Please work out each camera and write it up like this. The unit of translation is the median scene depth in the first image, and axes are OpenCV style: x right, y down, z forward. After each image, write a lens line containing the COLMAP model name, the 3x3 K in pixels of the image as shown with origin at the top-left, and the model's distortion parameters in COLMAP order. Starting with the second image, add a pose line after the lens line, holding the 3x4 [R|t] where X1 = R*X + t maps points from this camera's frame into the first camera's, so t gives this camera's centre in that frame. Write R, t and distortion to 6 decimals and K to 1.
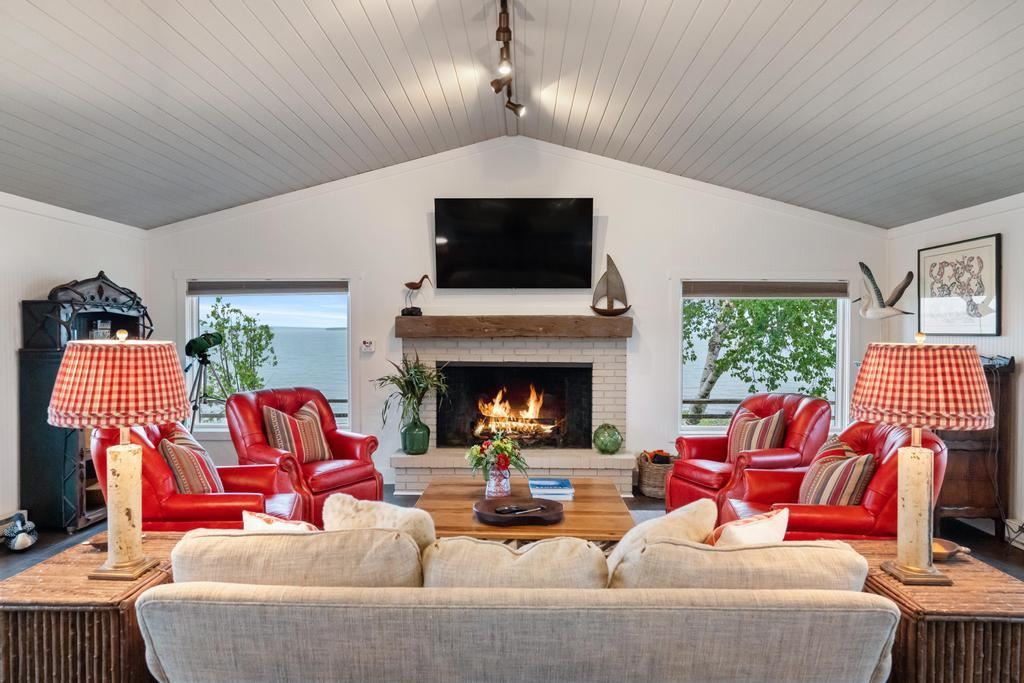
lens RADIAL K [[645.6, 0, 512.0], [0, 645.6, 341.5], [0, 0, 1]] dist [0.005218, 0.000730]
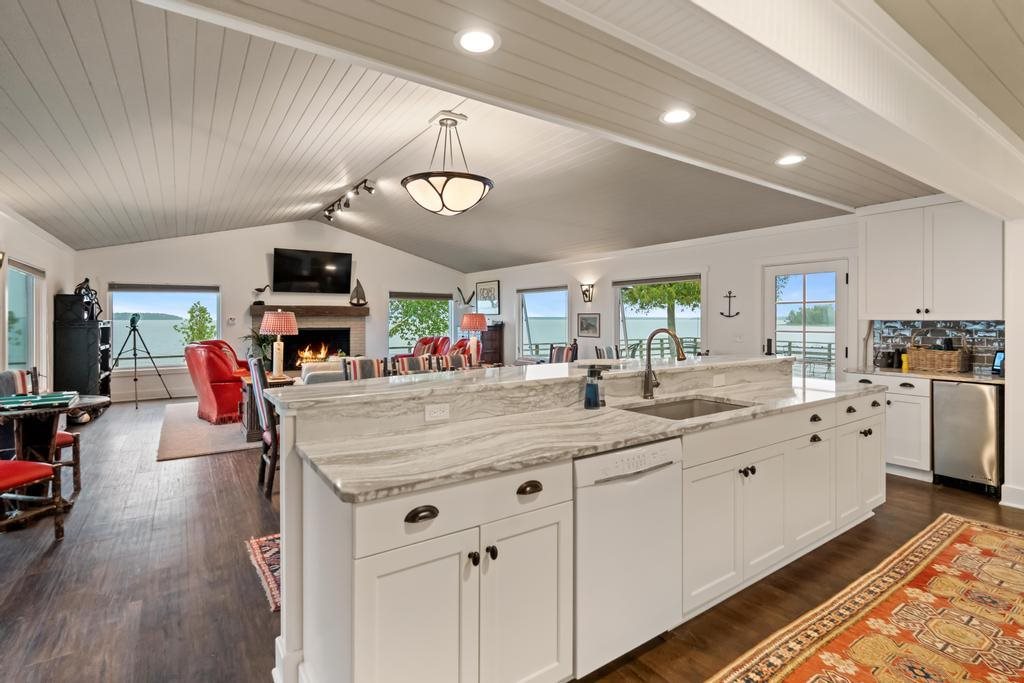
lens RADIAL K [[483.0, 0, 508.0], [0, 483.0, 315.4], [0, 0, 1]] dist [0.001502, 0.000298]
pose [[0.816442, 0.000342, 0.577427, -0.385783], [0.013099, 0.999732, -0.019113, 0.029886], [-0.577278, 0.023169, 0.816219, -0.648672]]
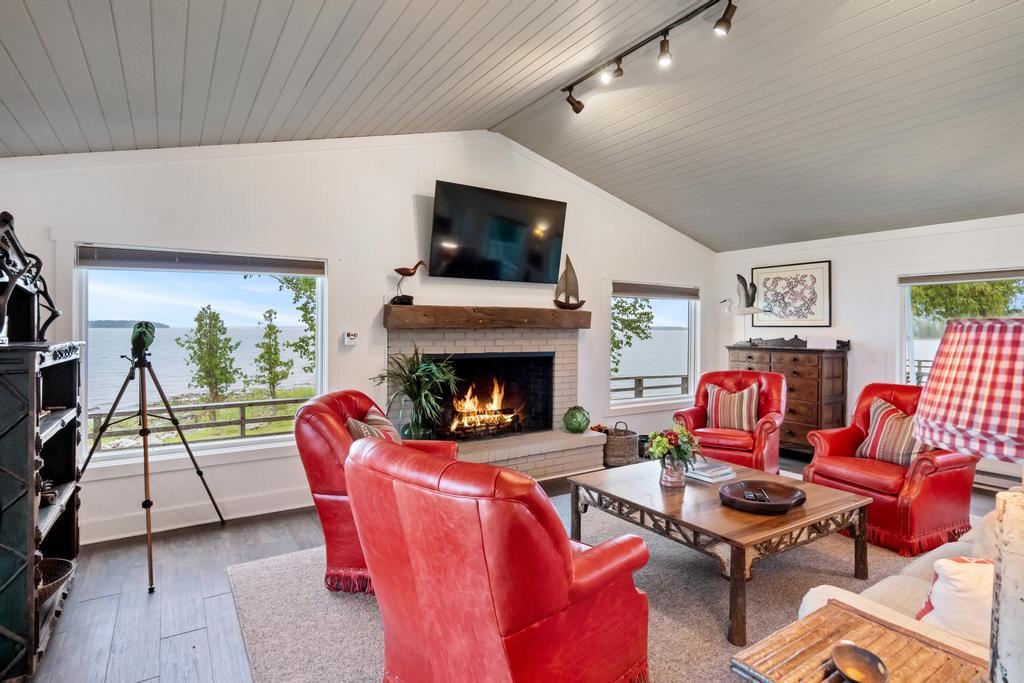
lens RADIAL K [[522.5, 0, 510.3], [0, 522.5, 328.9], [0, 0, 1]] dist [-0.016253, 0.013252]
pose [[0.828639, 0.000018, 0.559784, -0.439277], [0.007786, 0.999903, -0.011558, 0.003675], [-0.559730, 0.013936, 0.828558, 0.306539]]
